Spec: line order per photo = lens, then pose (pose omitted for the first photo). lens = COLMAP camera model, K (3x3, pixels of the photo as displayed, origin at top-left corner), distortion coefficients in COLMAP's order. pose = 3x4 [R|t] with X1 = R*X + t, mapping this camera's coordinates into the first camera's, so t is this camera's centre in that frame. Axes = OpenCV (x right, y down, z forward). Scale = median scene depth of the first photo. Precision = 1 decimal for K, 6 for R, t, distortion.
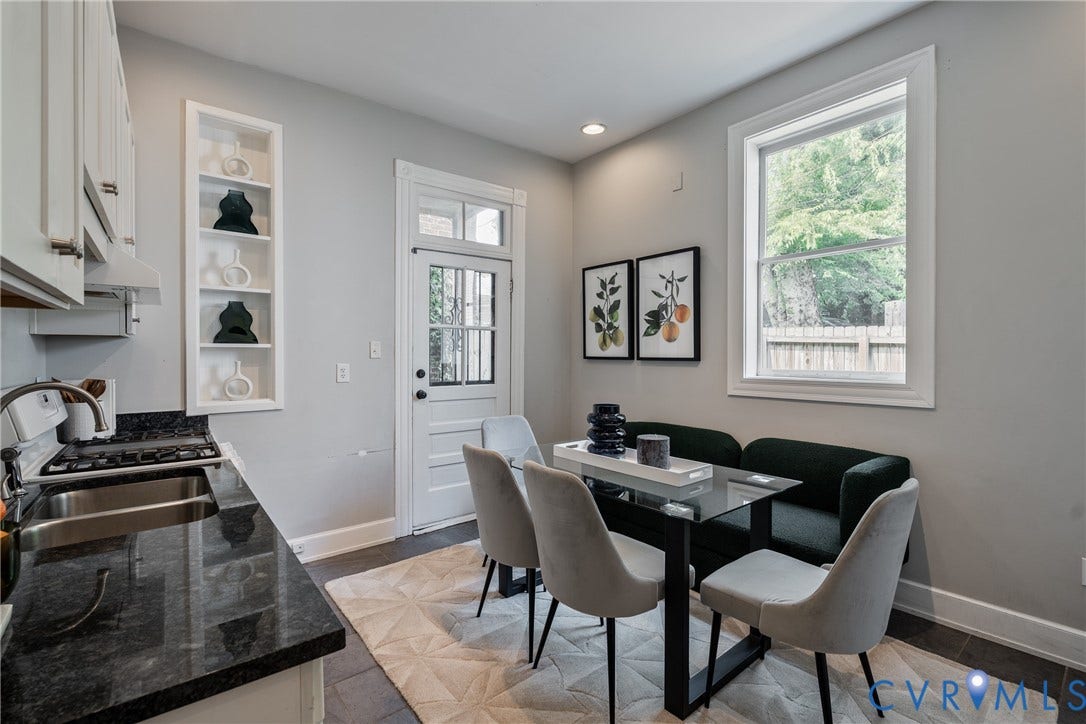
lens RADIAL K [[477.7, 0, 551.9], [0, 477.7, 360.6], [0, 0, 1]] dist [-0.008165, 0.000504]
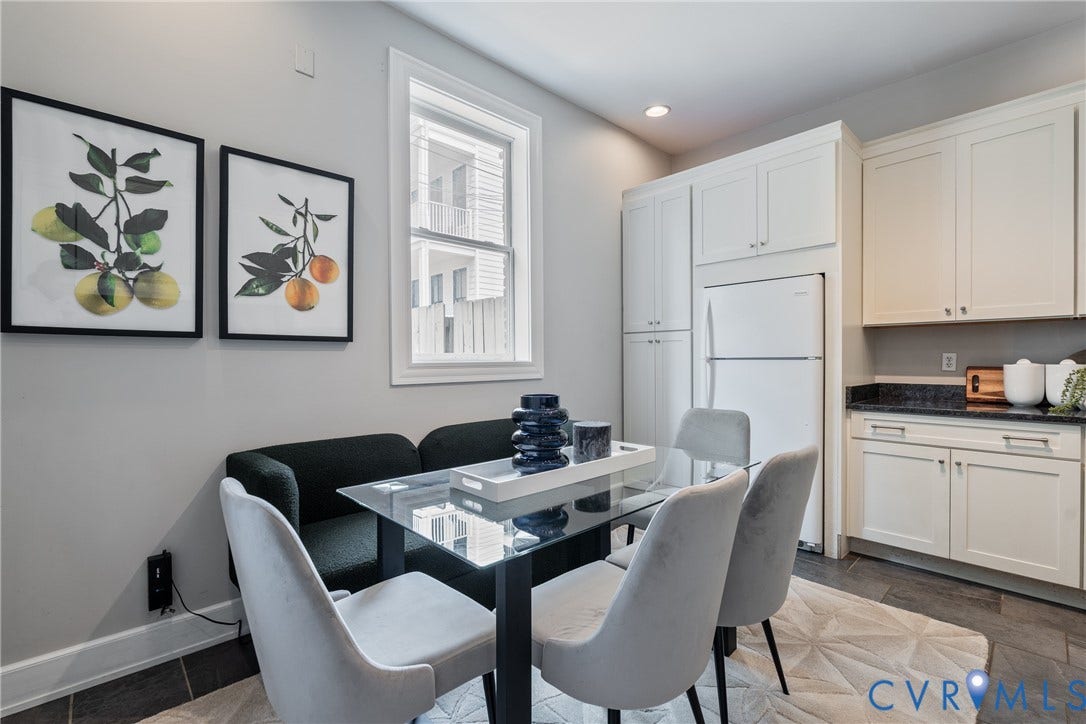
lens RADIAL K [[477.7, 0, 537.5], [0, 477.7, 362.3], [0, 0, 1]] dist [-0.008165, 0.000504]
pose [[-0.058930, -0.006068, 0.998244, -0.379615], [0.013580, 0.999884, 0.006880, 0.027143], [-0.998170, 0.013961, -0.058840, 0.709820]]
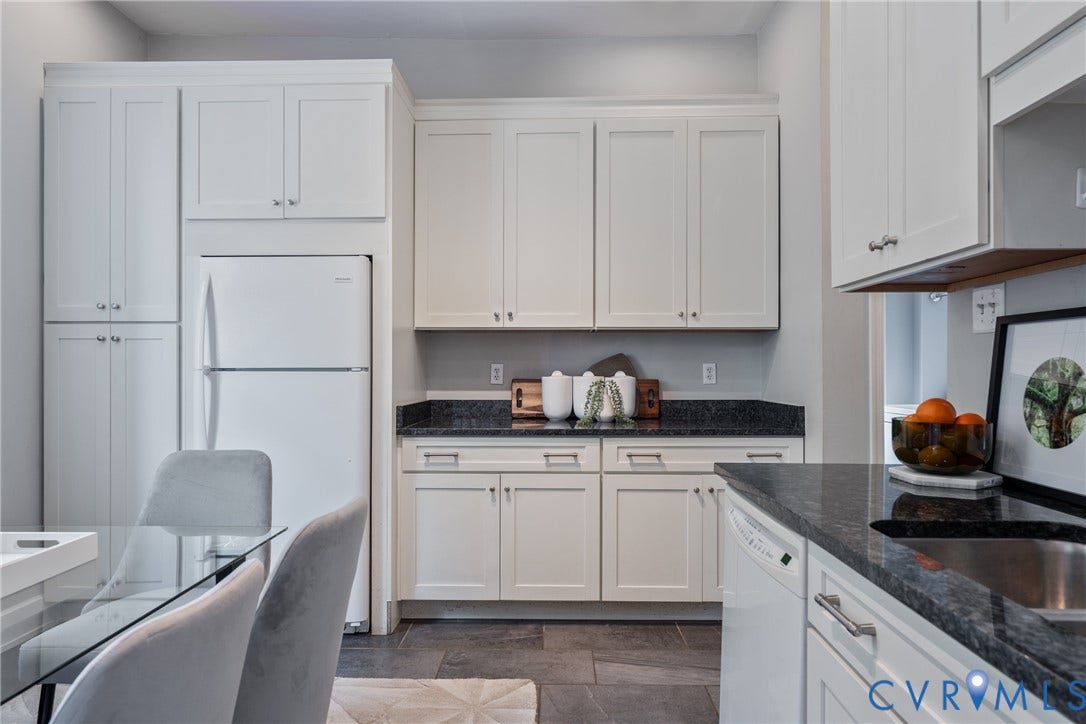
lens RADIAL K [[667.6, 0, 546.8], [0, 667.6, 366.3], [0, 0, 1]] dist [0.000836, 0.000530]
pose [[-0.760010, 0.002618, 0.649906, -0.324221], [0.006307, 0.999975, 0.003347, 0.027053], [-0.649881, 0.006643, -0.760007, 0.677480]]
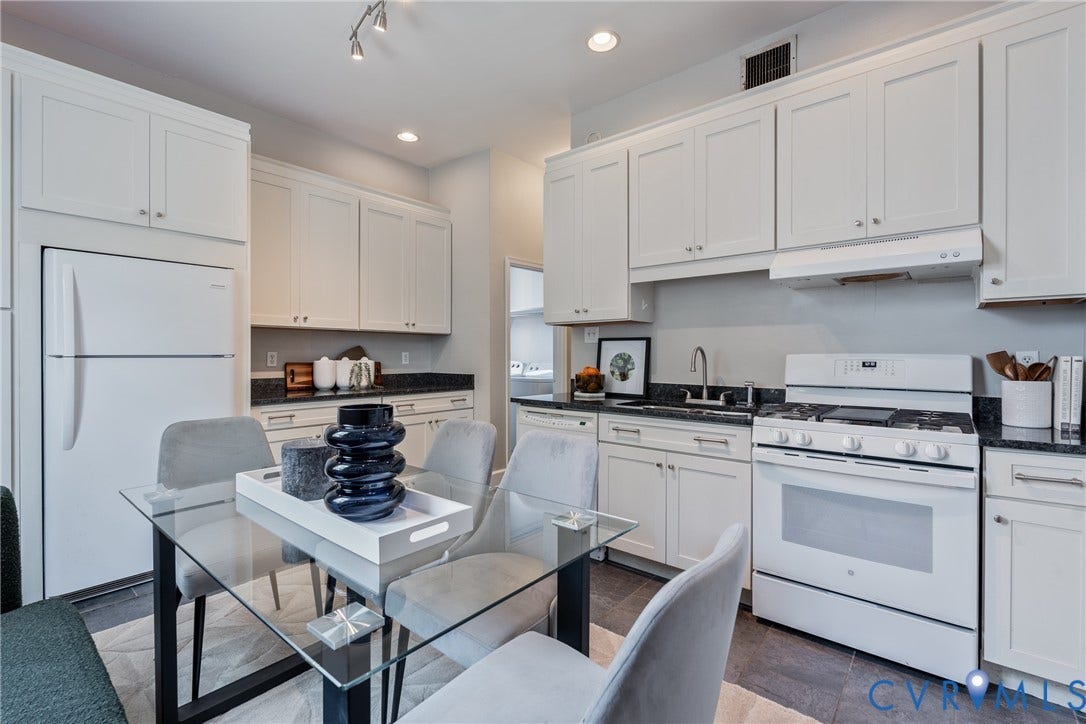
lens RADIAL K [[477.7, 0, 546.6], [0, 477.7, 357.8], [0, 0, 1]] dist [-0.008165, 0.000504]
pose [[-0.981630, 0.000024, -0.190793, 0.013511], [-0.002992, 0.999875, 0.015522, 0.021713], [0.190770, 0.015808, -0.981507, 1.032485]]
